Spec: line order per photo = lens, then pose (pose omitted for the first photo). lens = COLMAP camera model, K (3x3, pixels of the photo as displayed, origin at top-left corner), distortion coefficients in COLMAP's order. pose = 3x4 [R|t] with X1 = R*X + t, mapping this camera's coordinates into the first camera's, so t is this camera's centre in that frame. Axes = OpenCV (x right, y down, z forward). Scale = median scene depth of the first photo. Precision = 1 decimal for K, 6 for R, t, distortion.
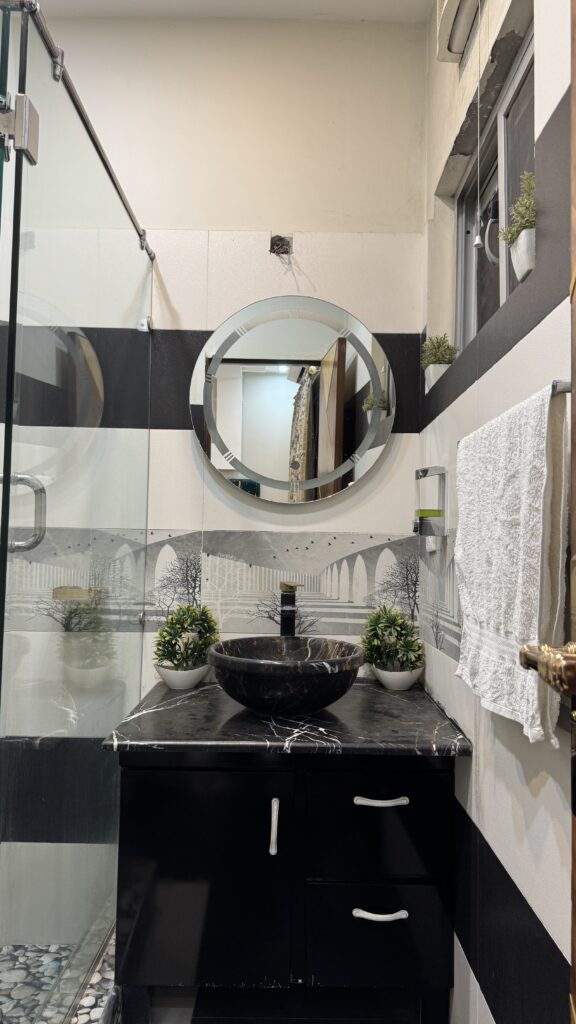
lens RADIAL K [[703.2, 0, 288.0], [0, 703.2, 512.0], [0, 0, 1]] dist [-0.003188, -0.000472]
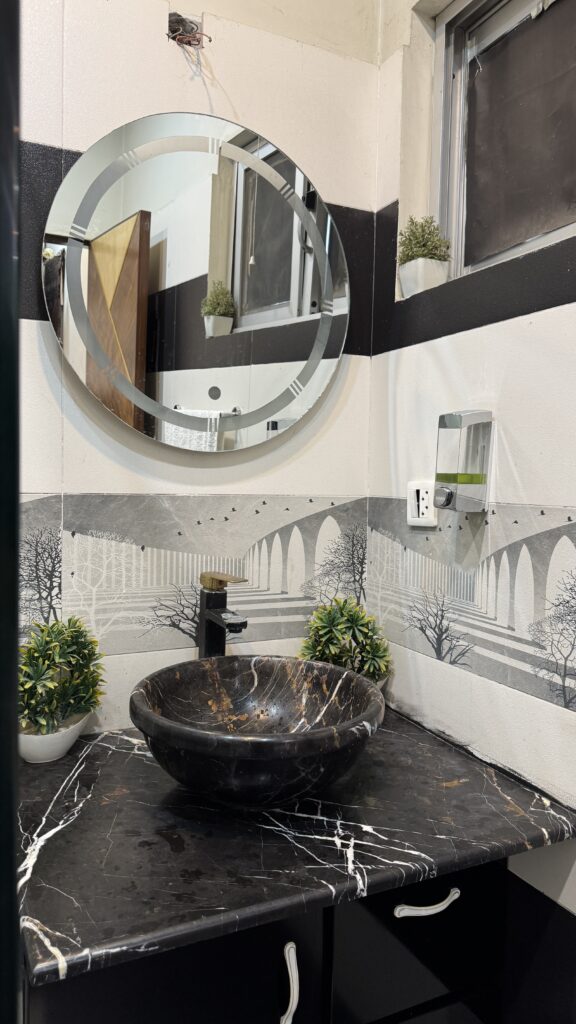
lens RADIAL K [[717.2, 0, 288.0], [0, 717.2, 512.0], [0, 0, 1]] dist [0.047777, -0.103552]
pose [[0.898479, -0.024284, 0.438343, -0.220792], [-0.027122, 0.993491, 0.110631, -0.032512], [-0.438177, -0.111289, 0.891973, 0.362867]]
